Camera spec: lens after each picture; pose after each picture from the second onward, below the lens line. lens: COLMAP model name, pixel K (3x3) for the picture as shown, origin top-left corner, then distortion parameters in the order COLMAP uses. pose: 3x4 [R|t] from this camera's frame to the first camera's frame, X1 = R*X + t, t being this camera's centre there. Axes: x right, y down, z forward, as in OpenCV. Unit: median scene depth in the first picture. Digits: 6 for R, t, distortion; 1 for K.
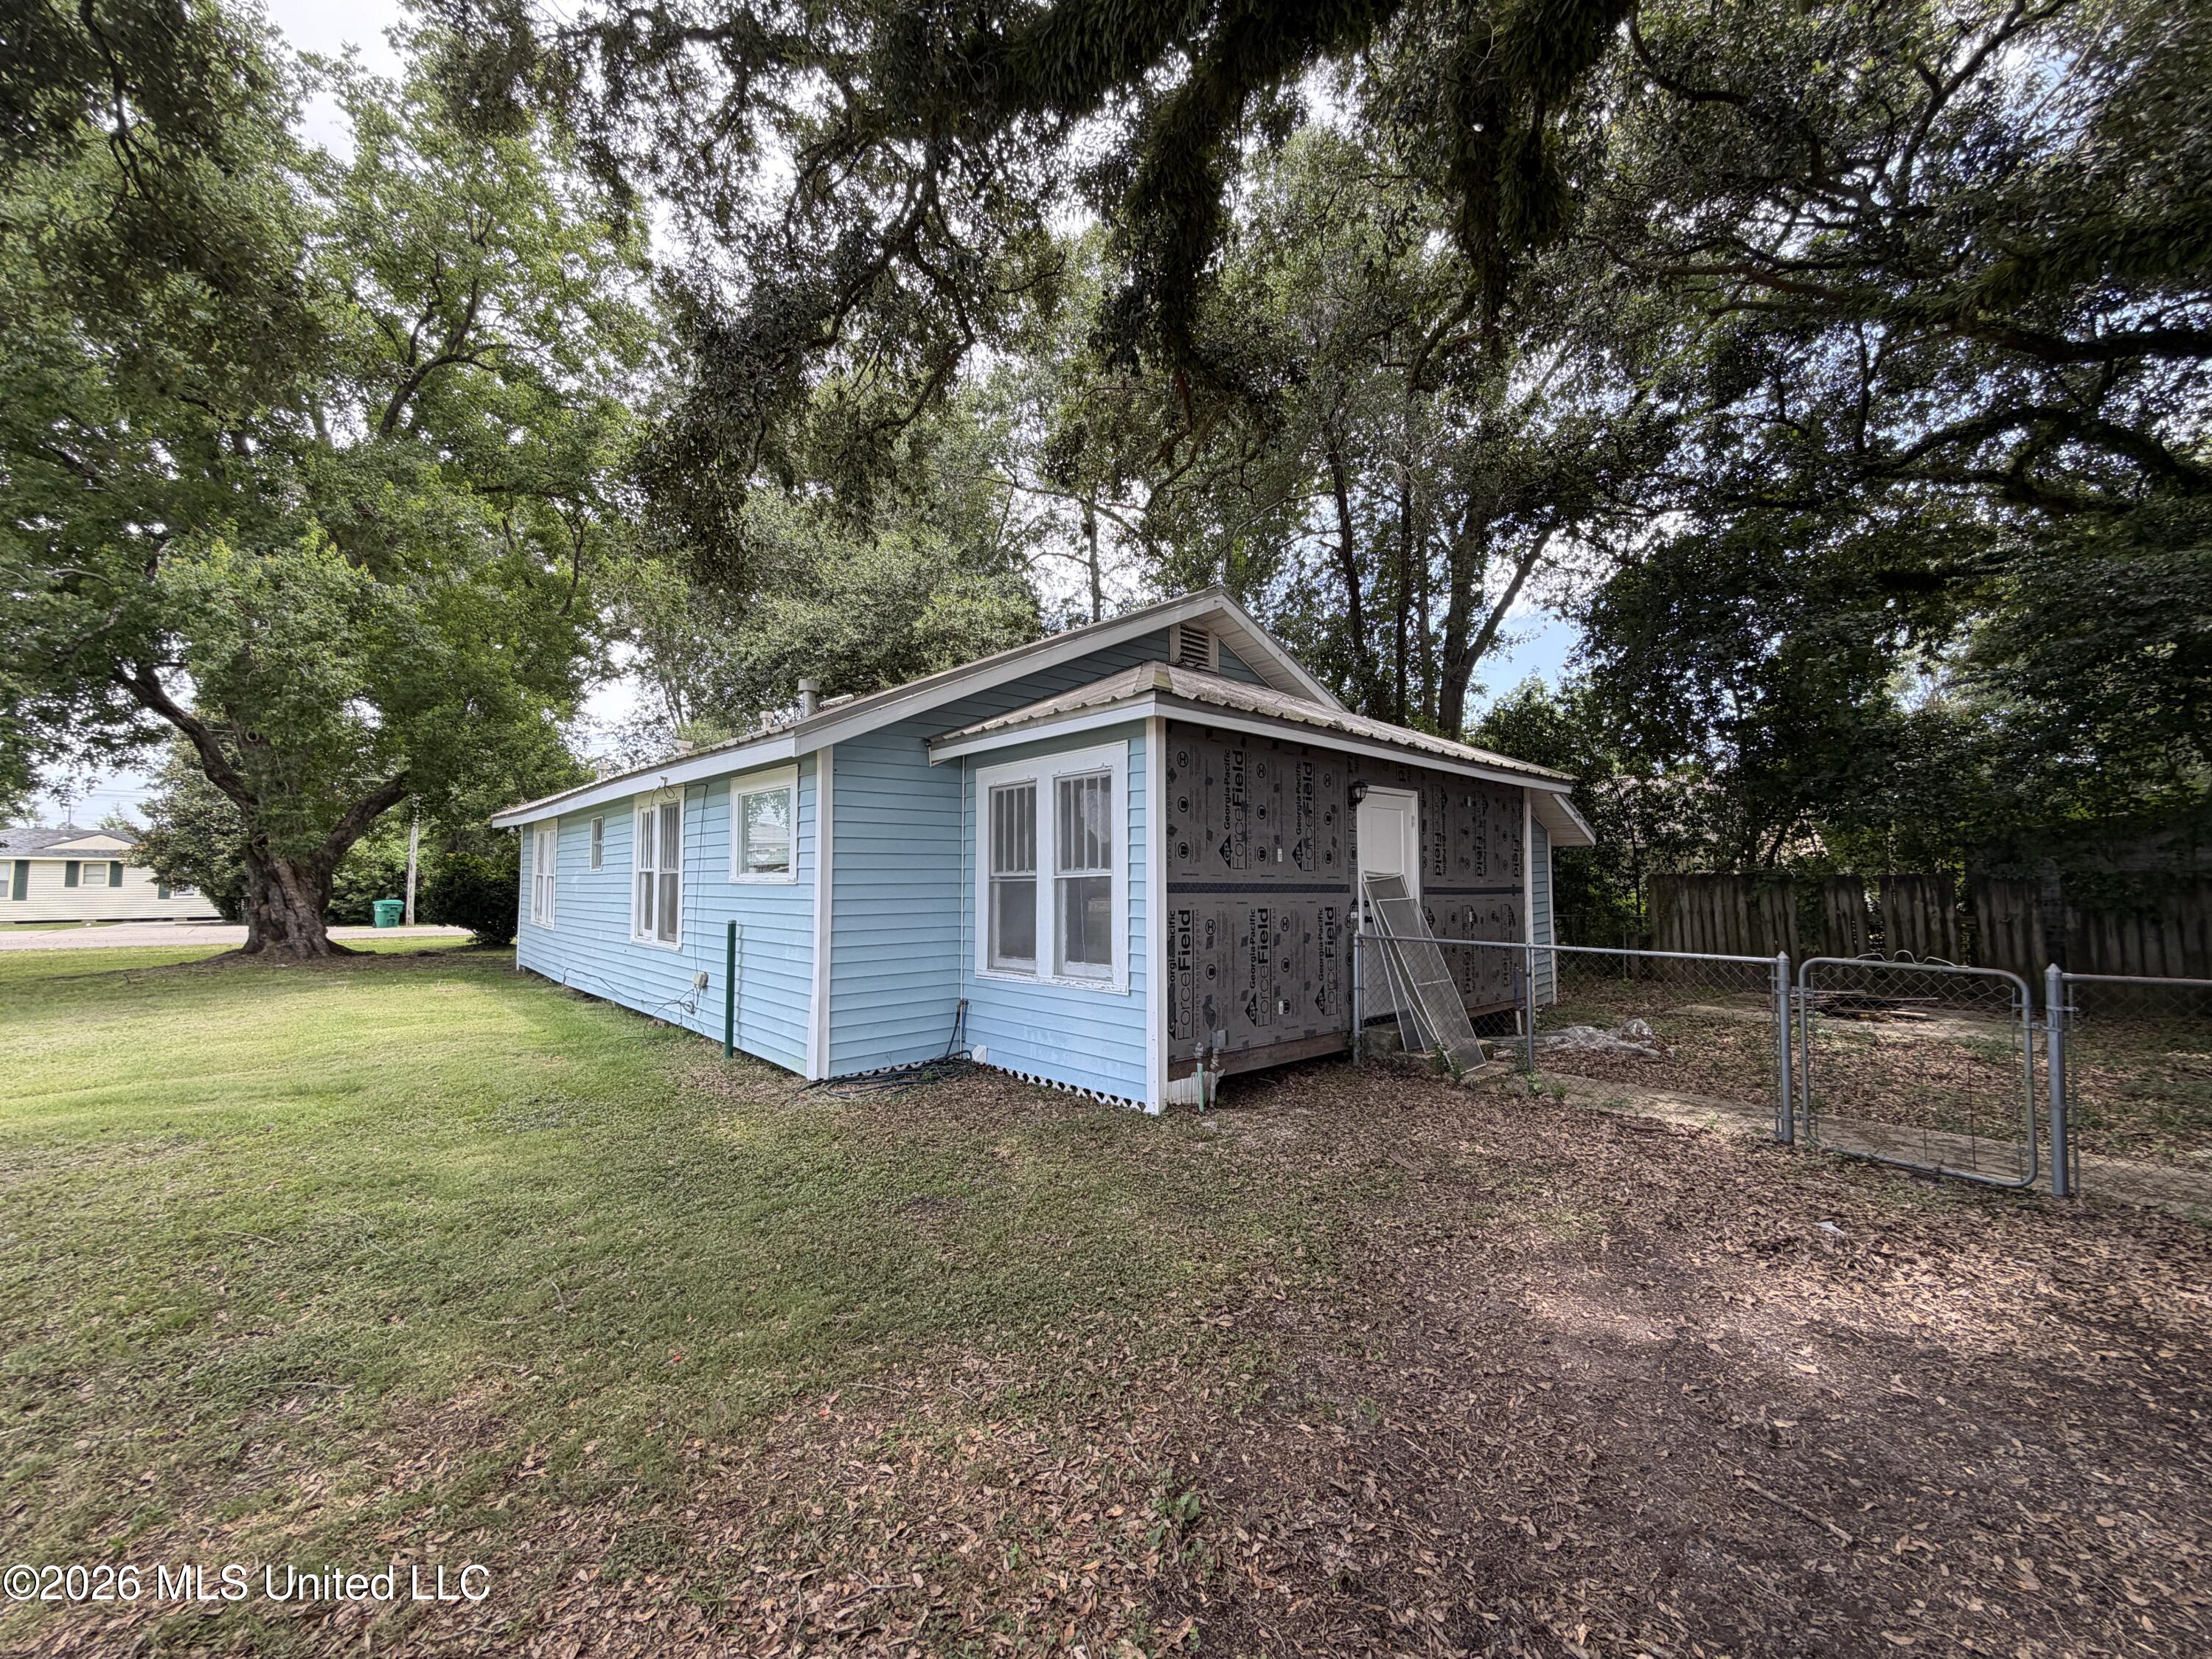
lens RADIAL K [[887.3, 0, 1105.0], [0, 887.3, 826.2], [0, 0, 1]] dist [-0.001552, 0.001332]
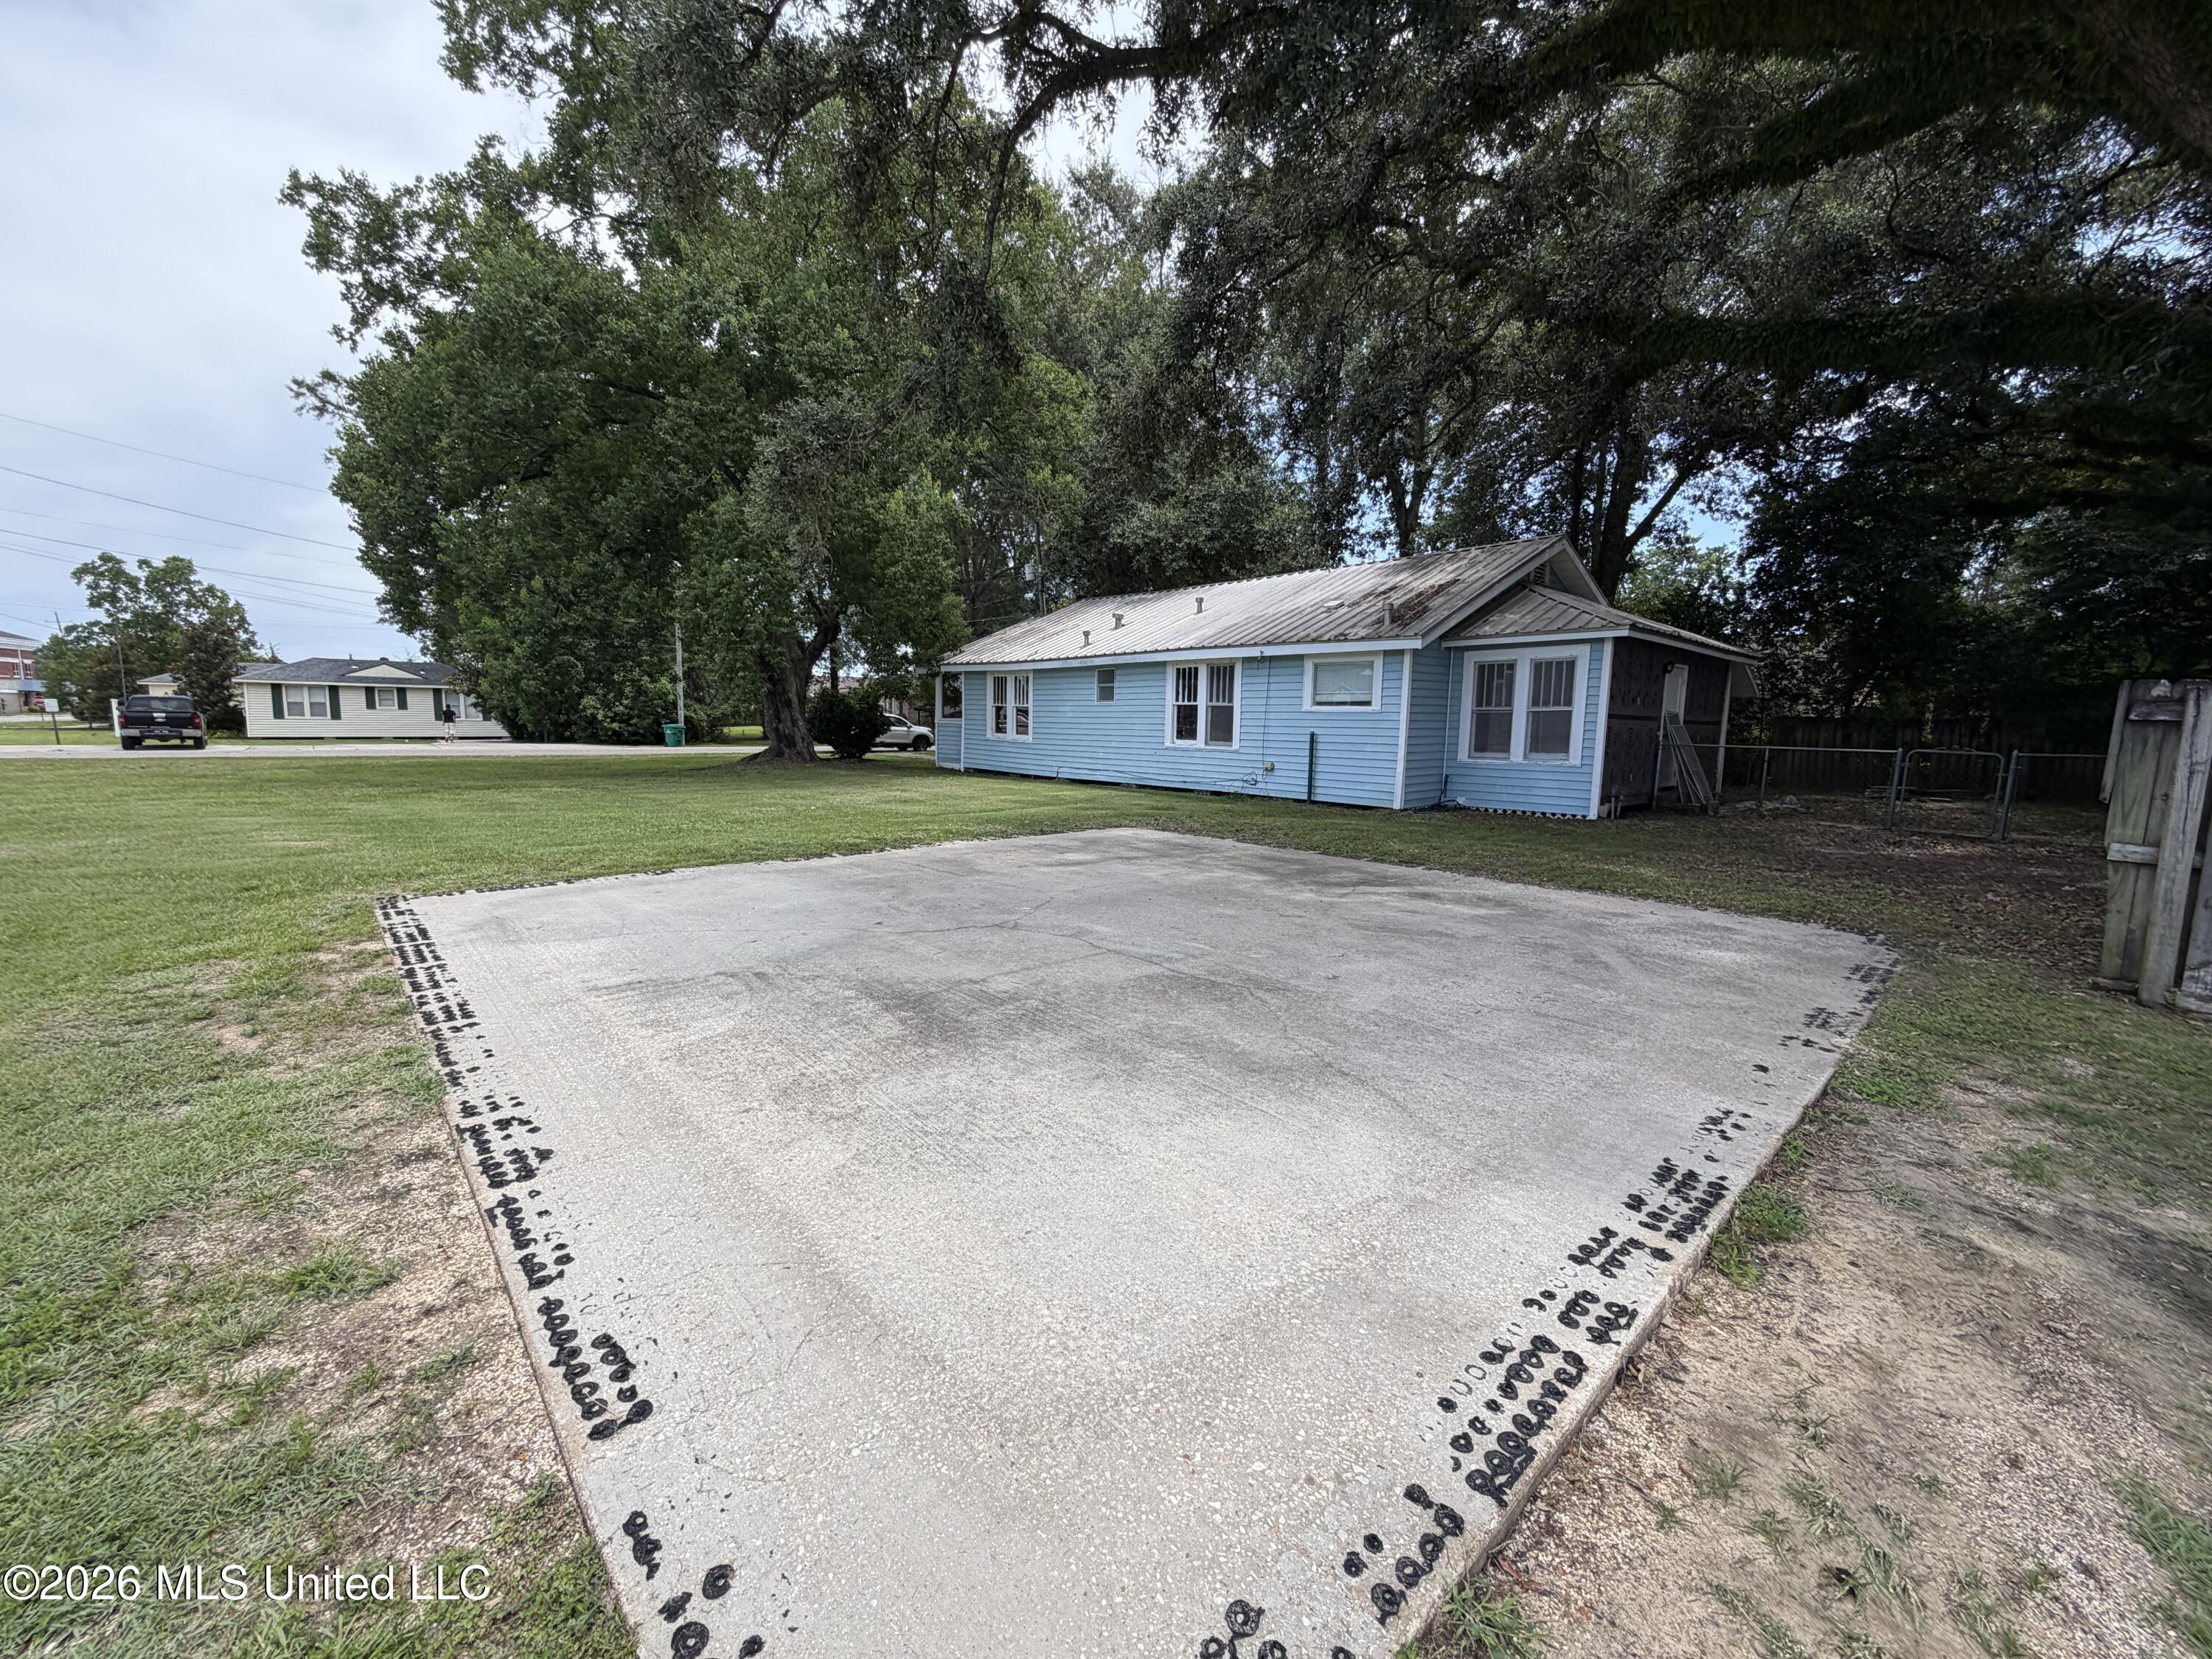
lens RADIAL K [[887.3, 0, 1105.1], [0, 887.3, 841.5], [0, 0, 1]] dist [-0.001552, 0.001332]
pose [[0.999842, 0.016856, -0.005728, -0.836003], [-0.015410, 0.980552, 0.195652, -0.024158], [0.008915, -0.195533, 0.980657, -0.860837]]
